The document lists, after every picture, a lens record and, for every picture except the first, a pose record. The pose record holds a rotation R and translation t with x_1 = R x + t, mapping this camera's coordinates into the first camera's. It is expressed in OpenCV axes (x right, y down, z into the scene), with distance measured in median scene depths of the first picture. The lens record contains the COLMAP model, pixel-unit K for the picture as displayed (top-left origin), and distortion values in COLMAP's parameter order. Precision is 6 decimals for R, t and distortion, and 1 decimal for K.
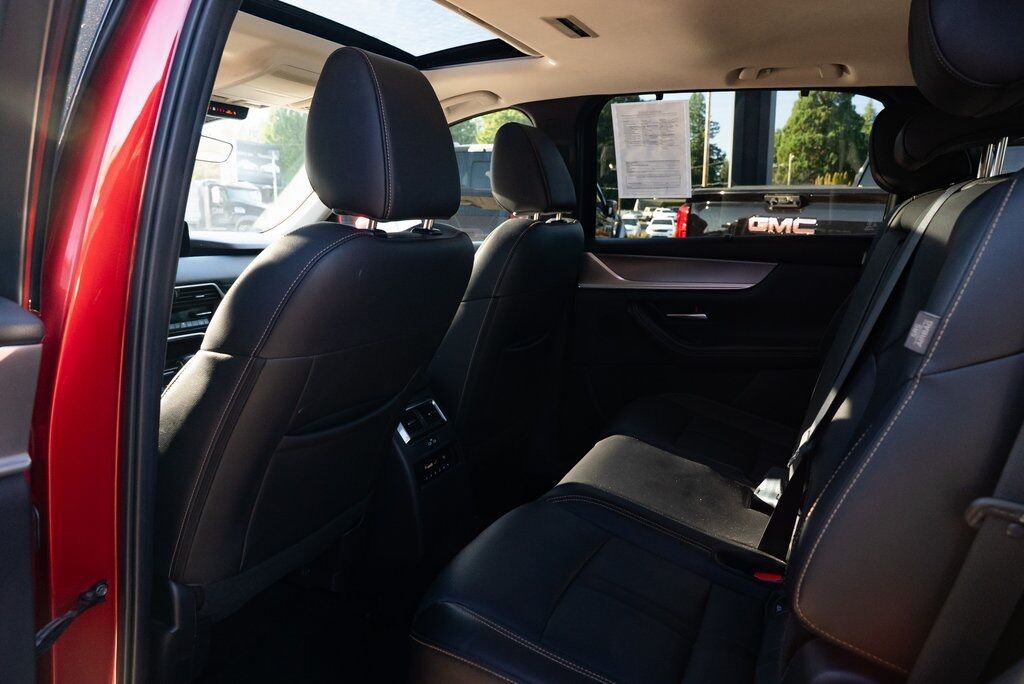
lens RADIAL K [[696.3, 0, 516.4], [0, 696.3, 341.2], [0, 0, 1]] dist [-0.031147, 0.017070]
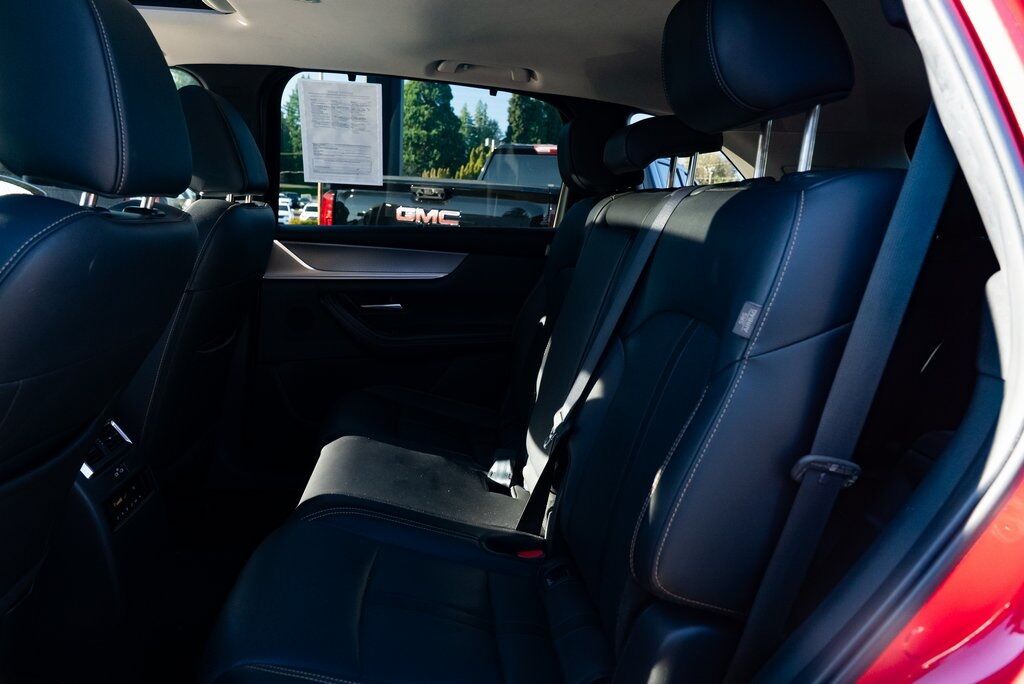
lens RADIAL K [[696.3, 0, 507.3], [0, 696.3, 344.5], [0, 0, 1]] dist [-0.031147, 0.017070]
pose [[0.859476, -0.055639, 0.508139, -0.129180], [0.044182, 0.998424, 0.034593, -0.010851], [-0.509263, -0.007282, 0.860580, 0.077487]]
